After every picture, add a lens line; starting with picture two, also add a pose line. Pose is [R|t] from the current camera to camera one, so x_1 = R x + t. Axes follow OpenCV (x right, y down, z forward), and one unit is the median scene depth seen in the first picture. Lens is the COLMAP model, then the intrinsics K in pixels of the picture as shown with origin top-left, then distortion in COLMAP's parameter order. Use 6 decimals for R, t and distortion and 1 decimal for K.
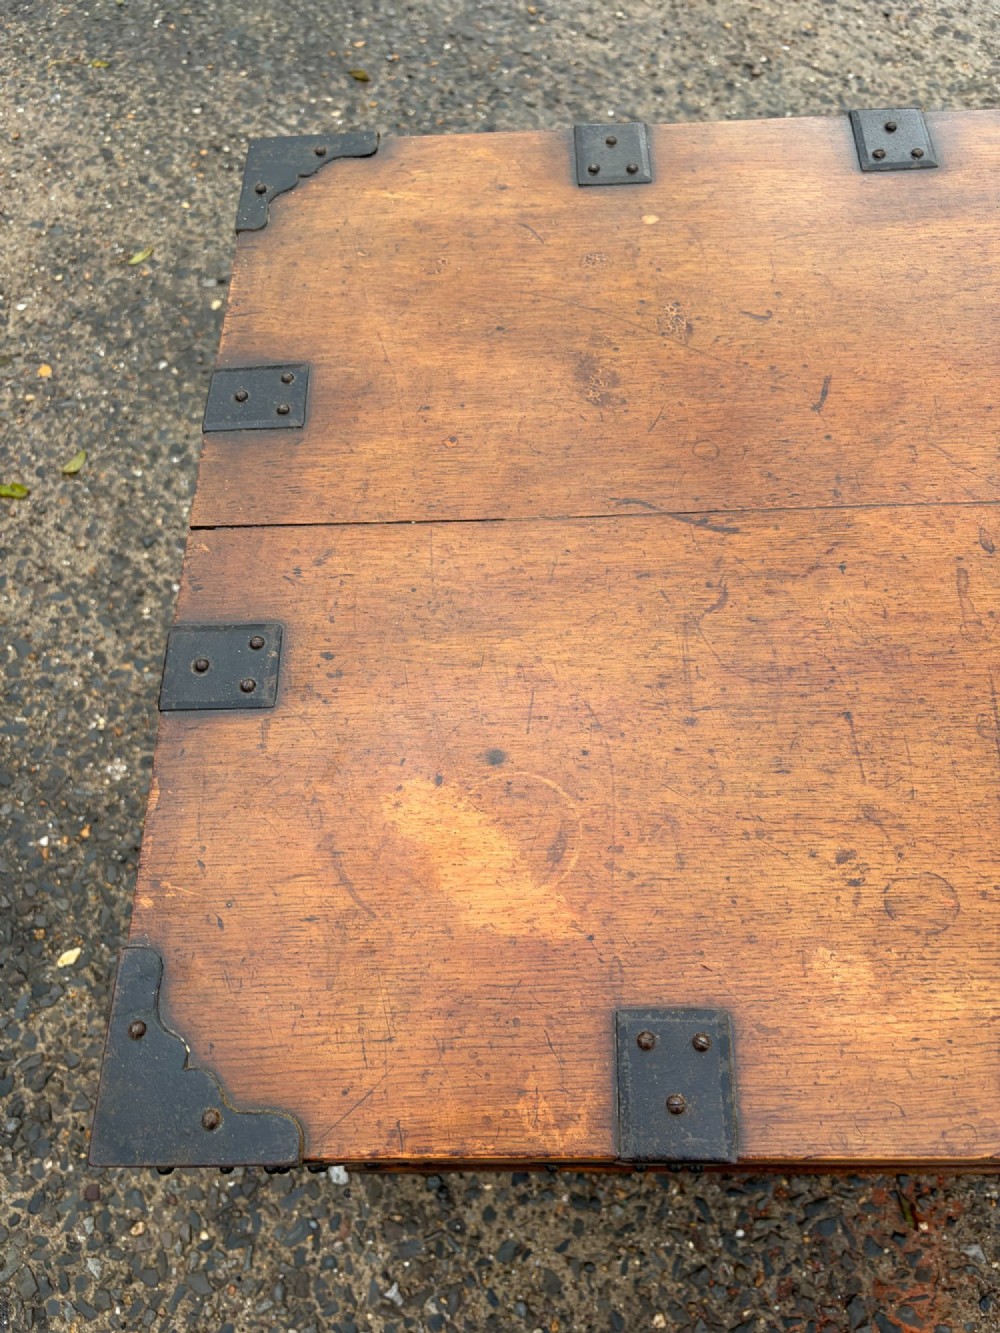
lens RADIAL K [[1012.6, 0, 502.0], [0, 1012.6, 666.7], [0, 0, 1]] dist [0.059712, -0.082828]
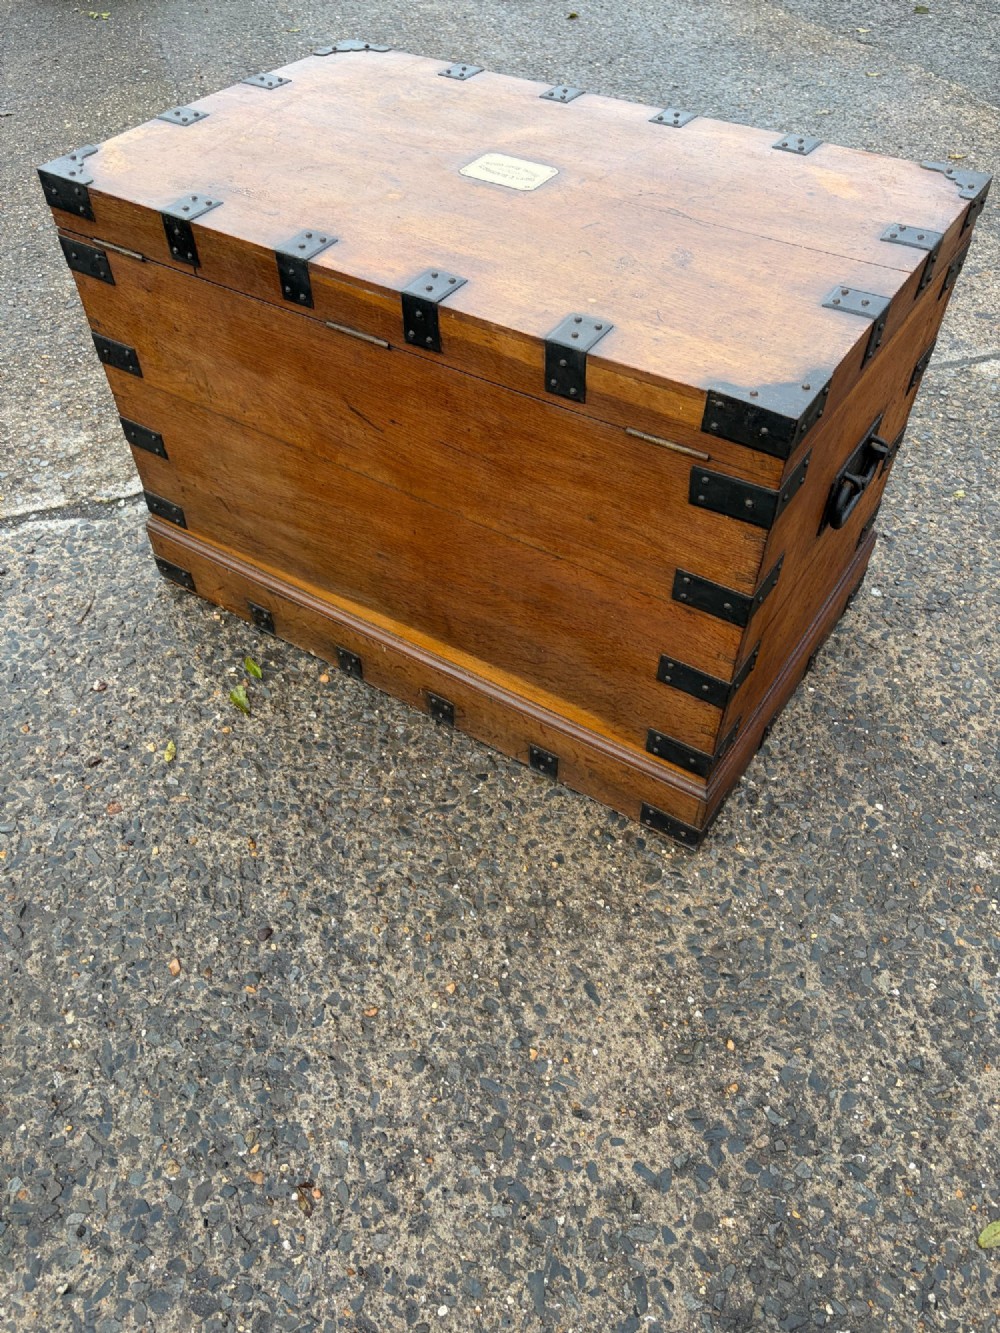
lens RADIAL K [[1013.2, 0, 500.0], [0, 1013.2, 666.5], [0, 0, 1]] dist [0.012617, 0.003379]
pose [[-0.833875, -0.356767, 0.421152, -0.400986], [0.519375, -0.248918, 0.817490, -1.263005], [-0.186821, 0.900420, 0.392863, 0.572505]]
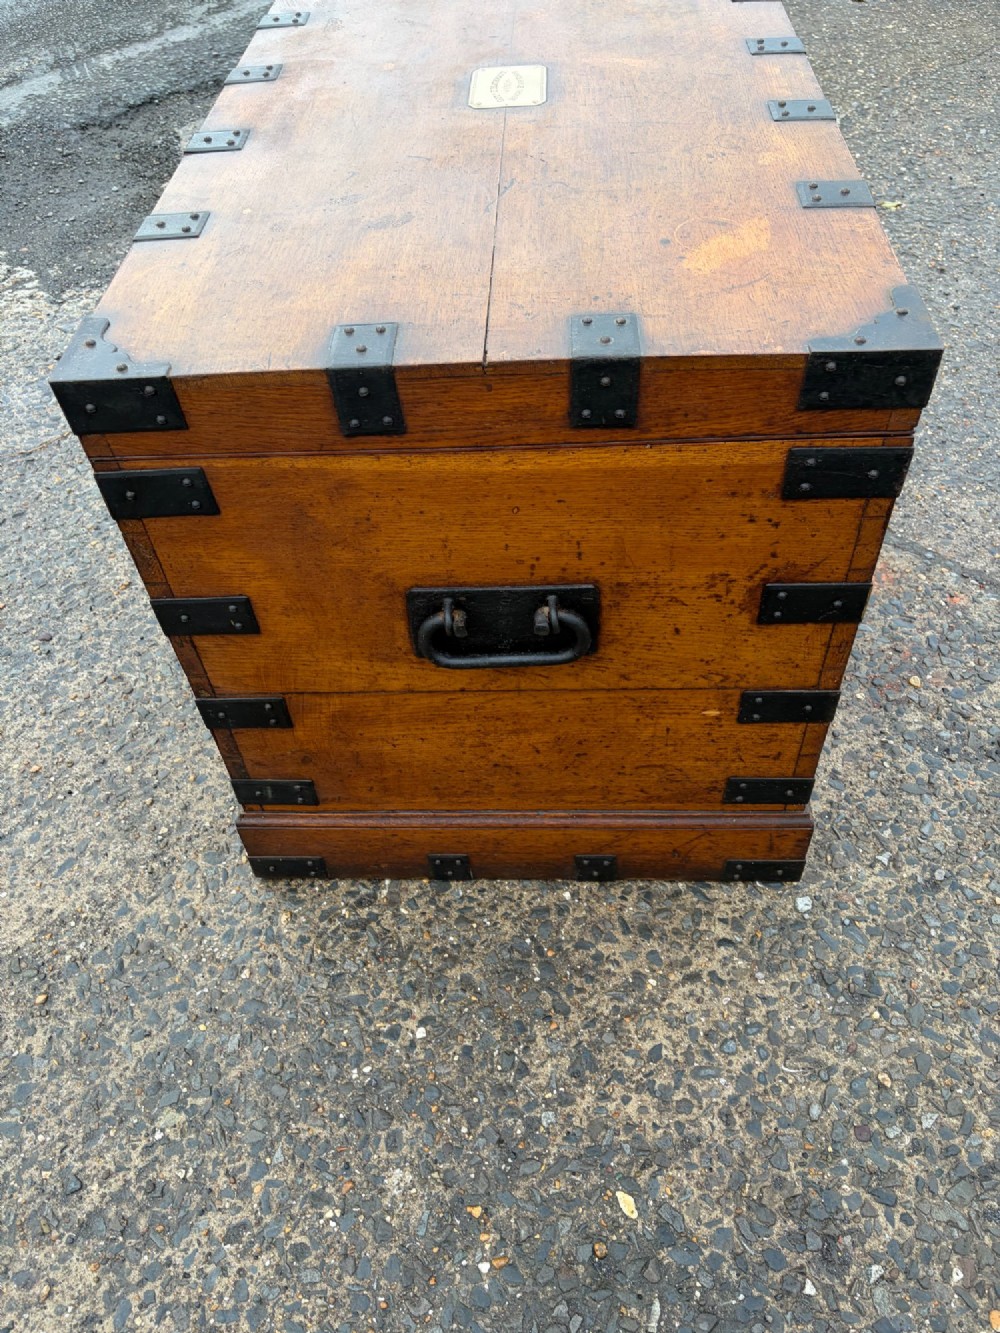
lens RADIAL K [[1012.6, 0, 502.0], [0, 1012.6, 666.7], [0, 0, 1]] dist [0.059712, -0.082828]
pose [[0.041441, -0.706595, 0.706404, -0.803248], [0.924729, 0.294861, 0.240692, -0.169426], [-0.378363, 0.643258, 0.665628, 0.203359]]
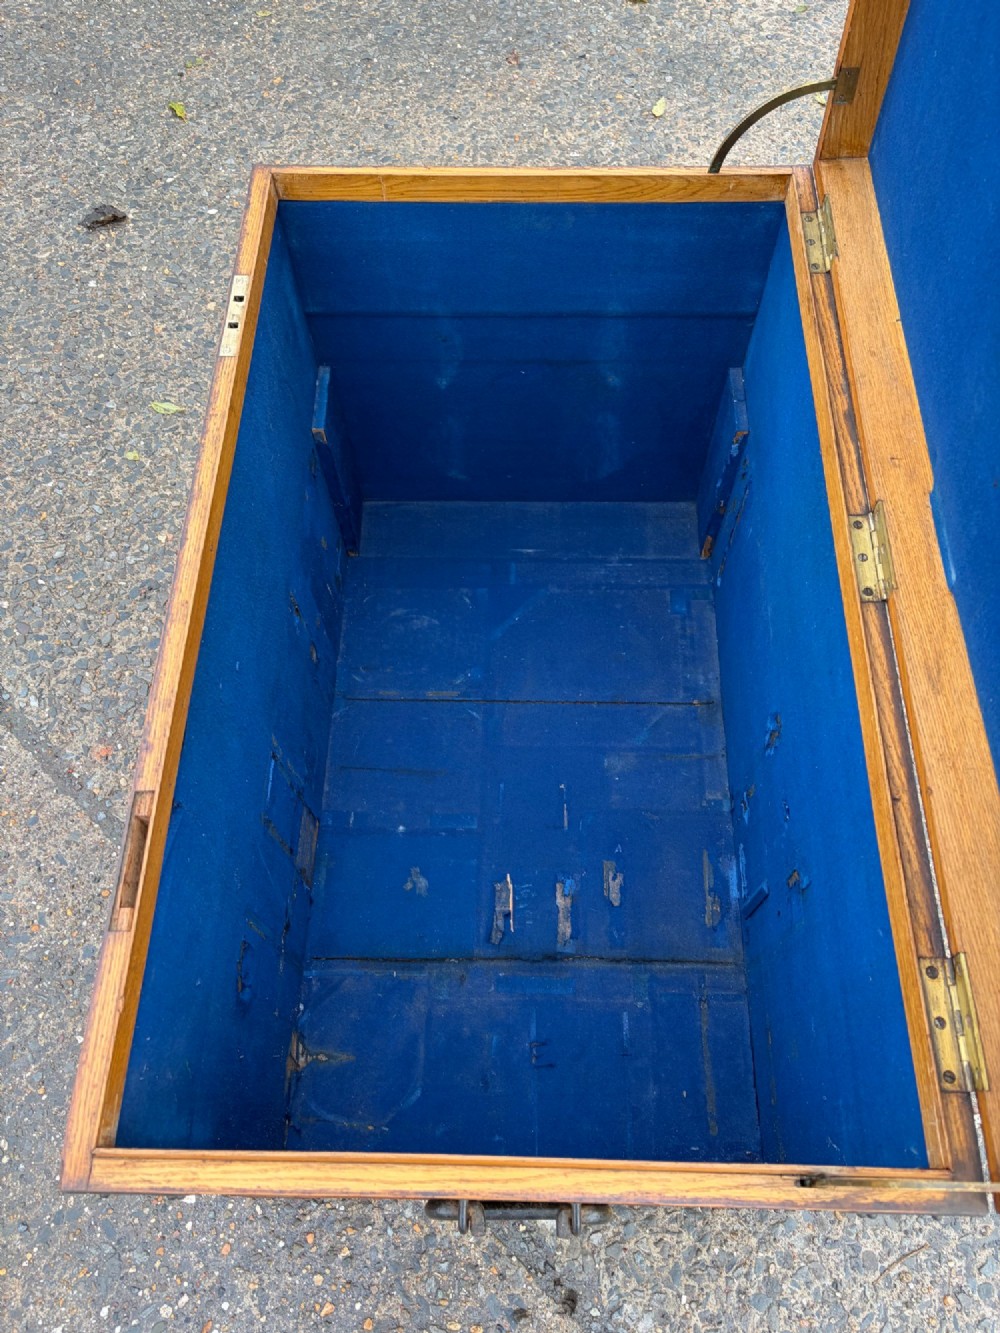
lens RADIAL K [[1027.3, 0, 501.3], [0, 1027.3, 649.2], [0, 0, 1]] dist [0.069356, -0.096396]
pose [[-0.019405, 0.913466, -0.406452, 0.786836], [-0.893450, 0.166619, 0.417116, -0.402160], [0.448744, 0.371238, 0.812903, -0.141415]]
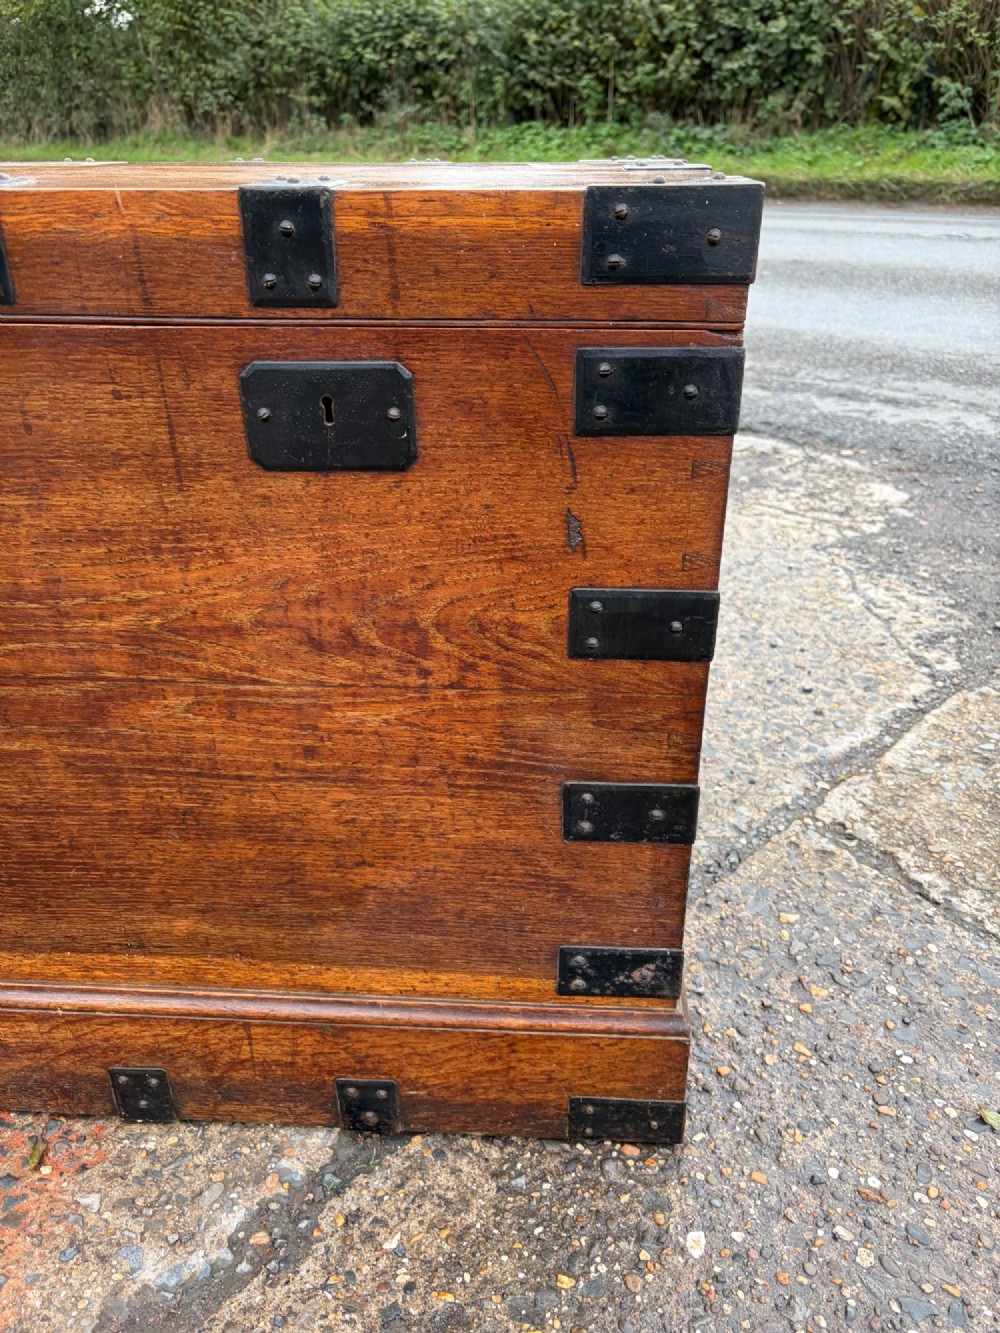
lens RADIAL K [[1014.6, 0, 494.5], [0, 1014.6, 653.6], [0, 0, 1]] dist [0.024642, -0.036656]
pose [[0.996407, 0.079101, -0.030256, 0.732650], [-0.081020, 0.786299, -0.612511, 0.669386], [-0.024660, 0.612762, 0.789883, 0.111999]]
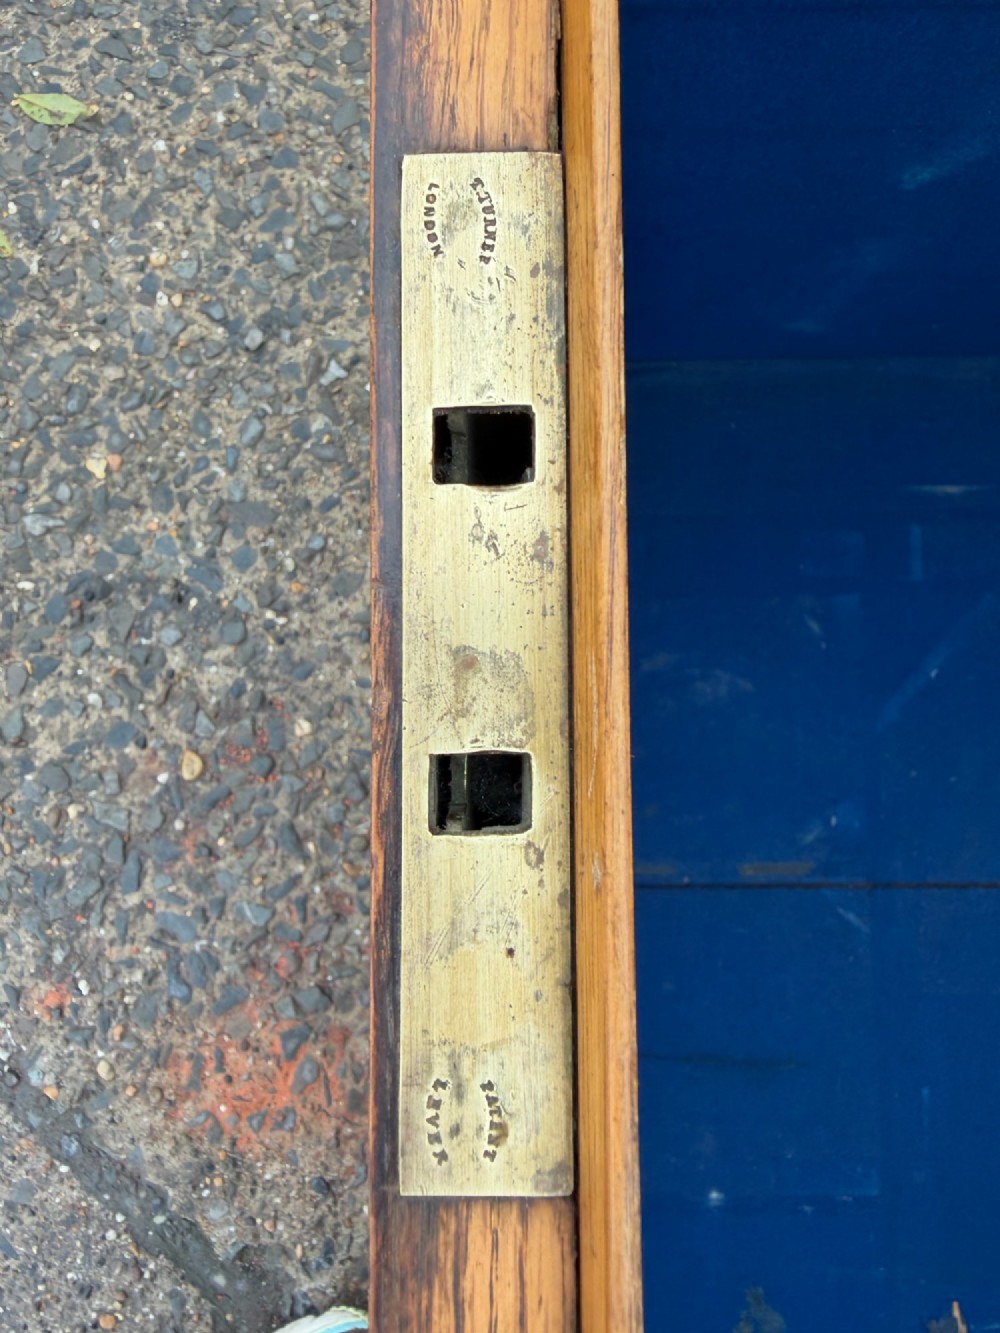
lens RADIAL K [[1109.2, 0, 493.6], [0, 1109.2, 576.8], [0, 0, 1]] dist [-0.011920, 0.039268]
pose [[0.010040, 0.999355, -0.034488, 0.069668], [-0.893765, 0.024436, 0.447869, 0.146780], [0.448422, 0.026328, 0.893434, 0.325339]]
